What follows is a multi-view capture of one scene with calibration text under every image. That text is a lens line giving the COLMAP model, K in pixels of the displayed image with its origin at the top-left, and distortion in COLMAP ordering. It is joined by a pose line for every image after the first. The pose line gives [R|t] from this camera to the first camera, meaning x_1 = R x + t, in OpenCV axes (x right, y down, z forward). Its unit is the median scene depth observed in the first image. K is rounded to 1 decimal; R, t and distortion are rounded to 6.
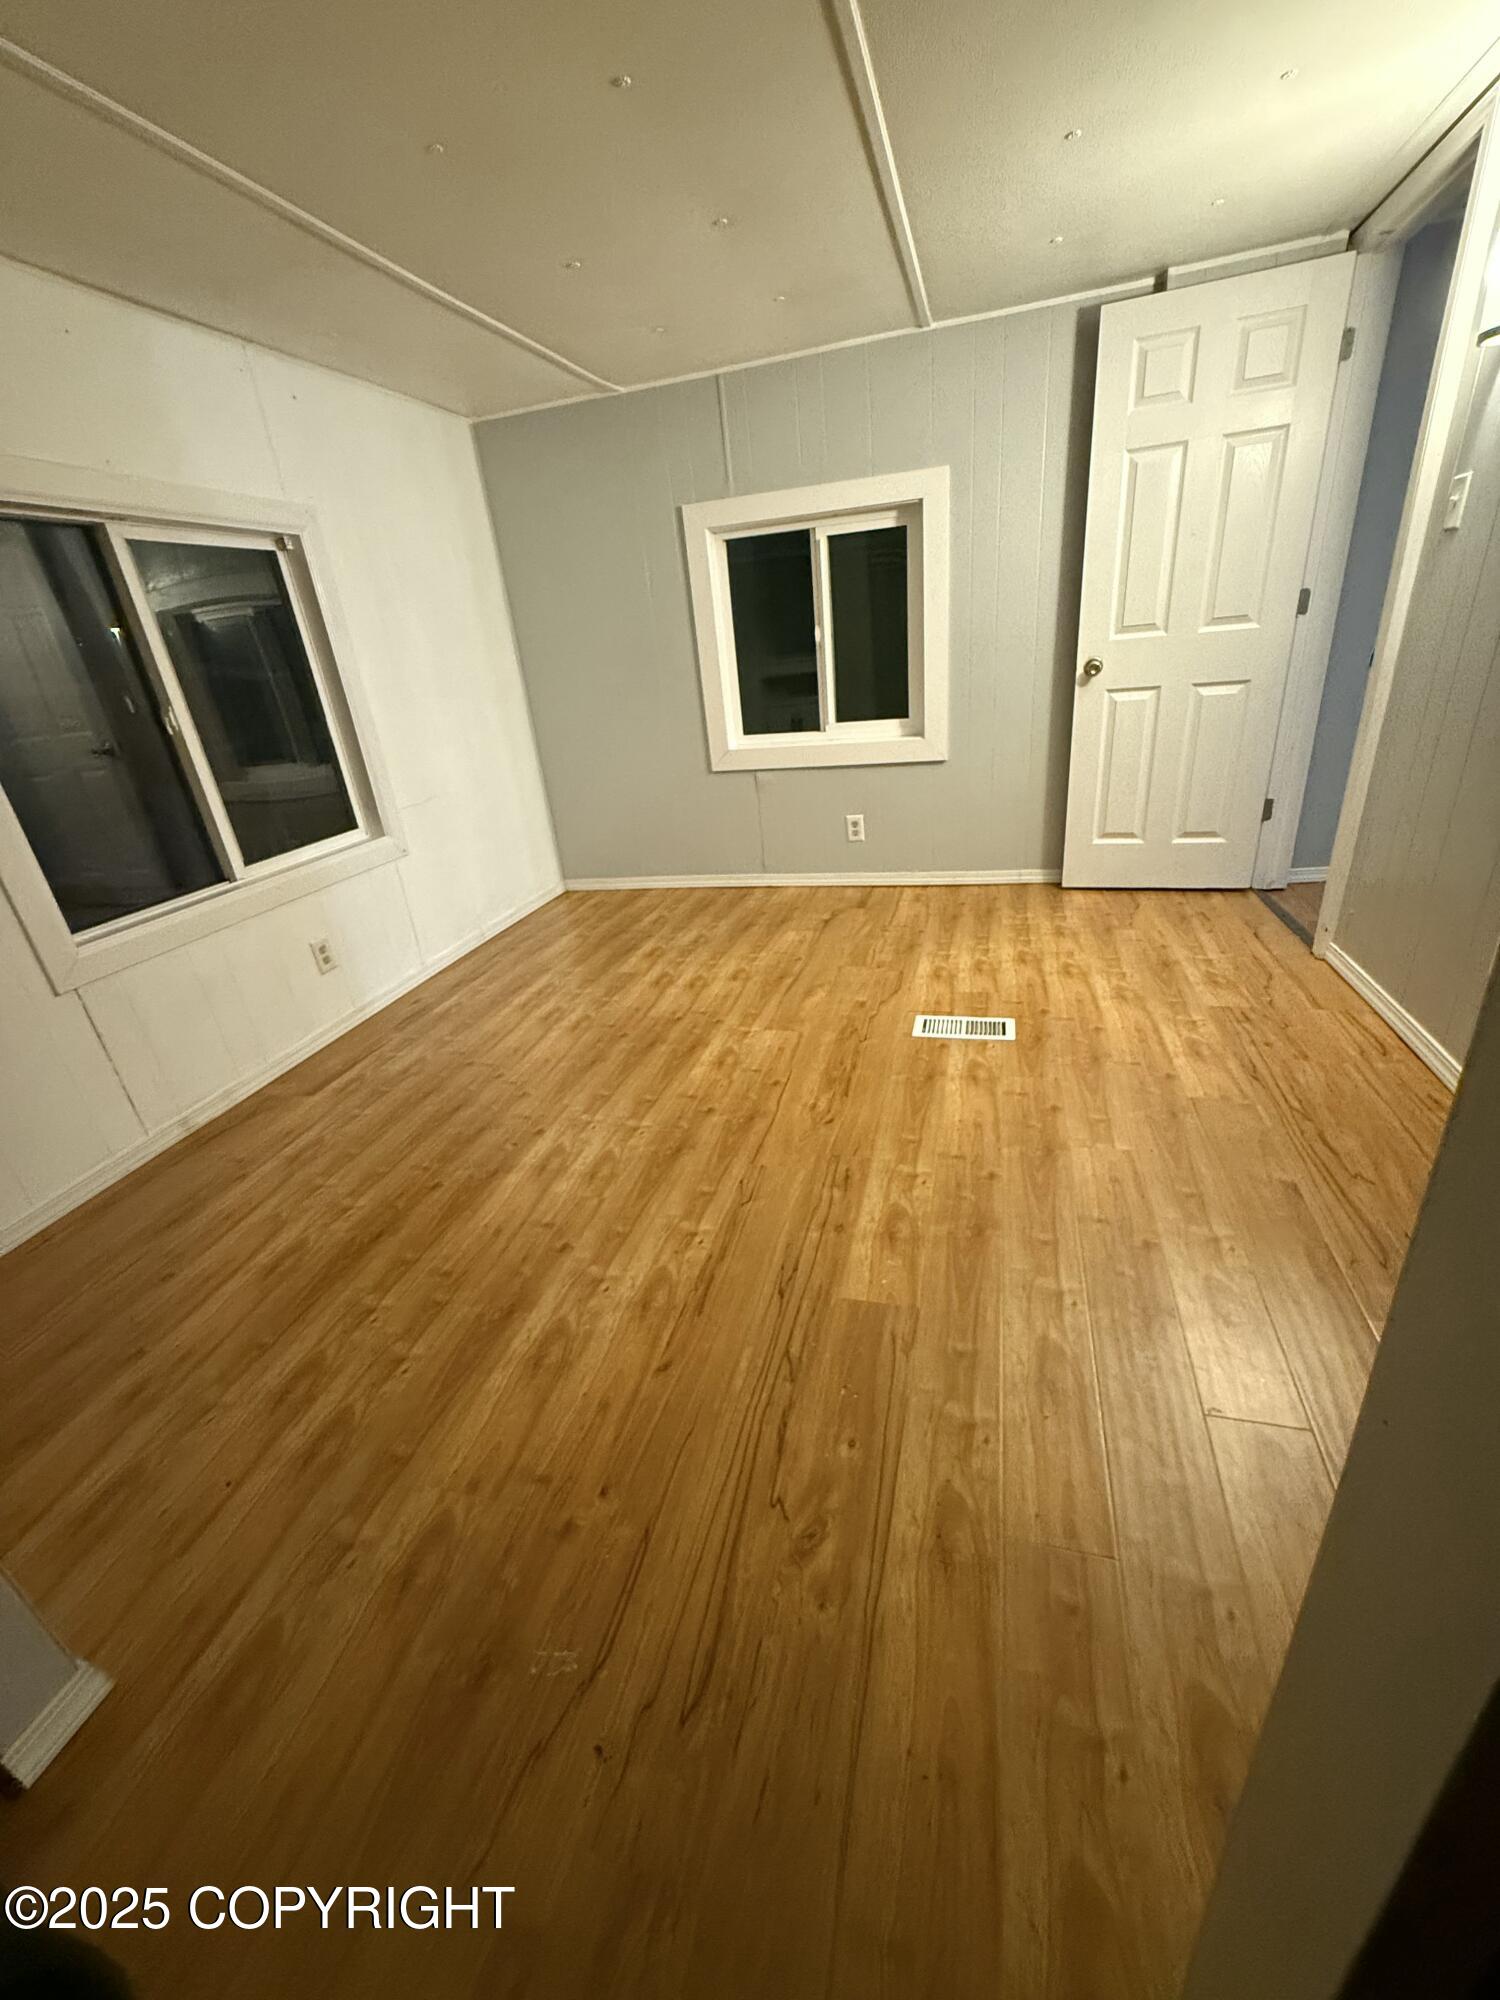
lens RADIAL K [[824.0, 0, 750.0], [0, 824.0, 1000.0], [0, 0, 1]] dist [0.001492, 0.000042]
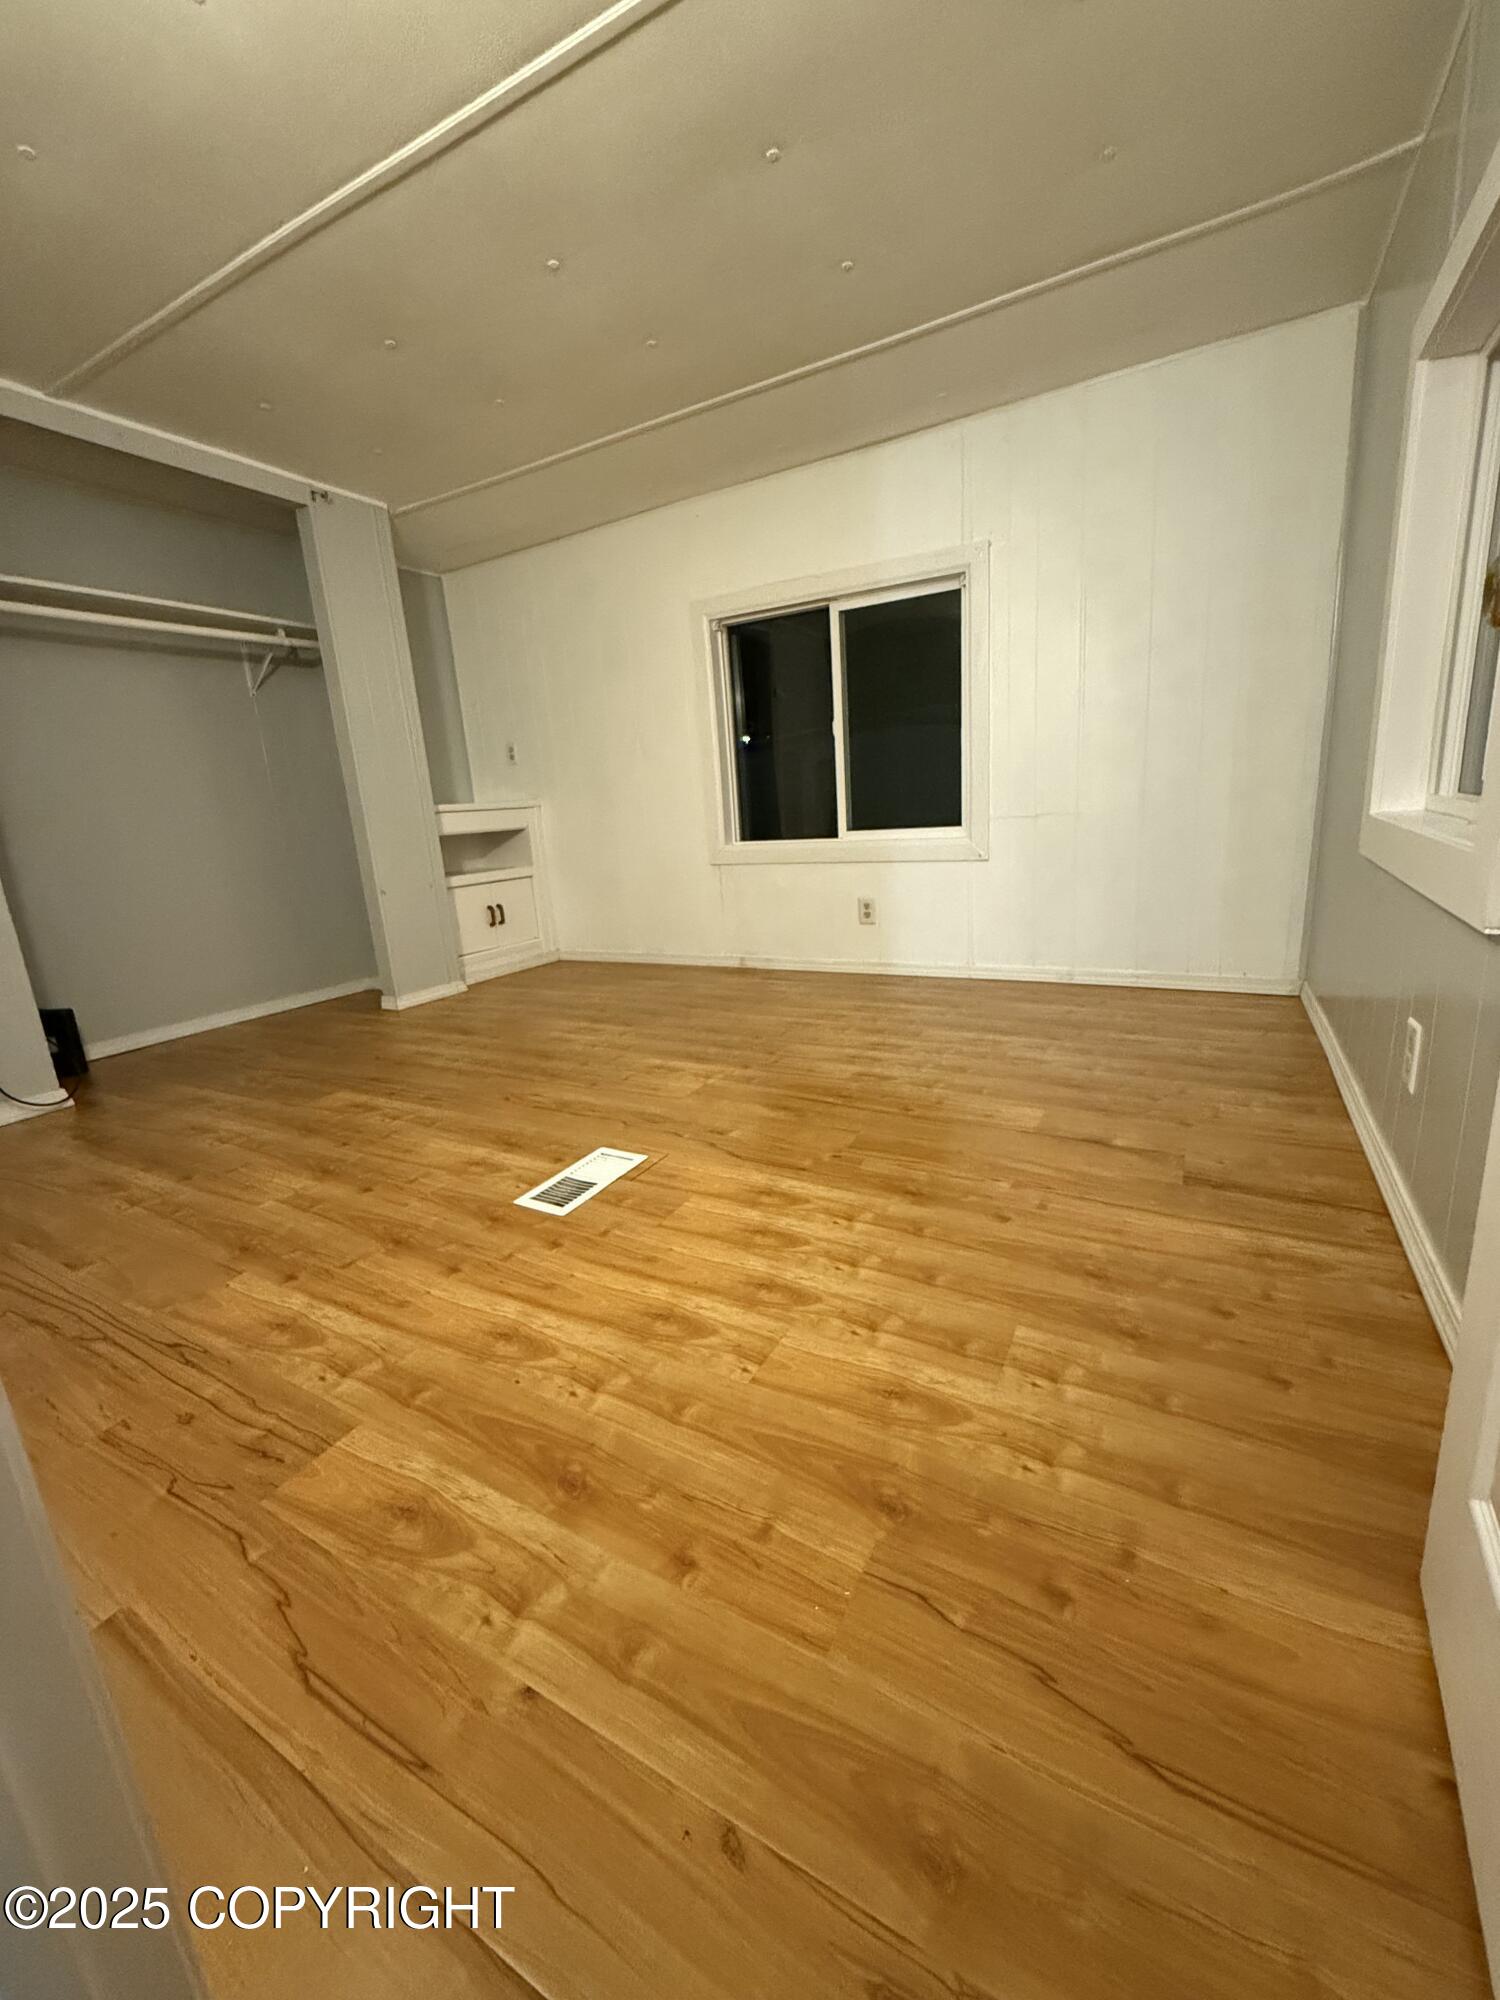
lens RADIAL K [[824.0, 0, 750.0], [0, 824.0, 1000.0], [0, 0, 1]] dist [0.001492, 0.000042]
pose [[-0.253727, 0.332693, -0.908261, 0.821208], [-0.309594, 0.861661, 0.402110, -0.436033], [0.916392, 0.383218, -0.115627, 1.144167]]
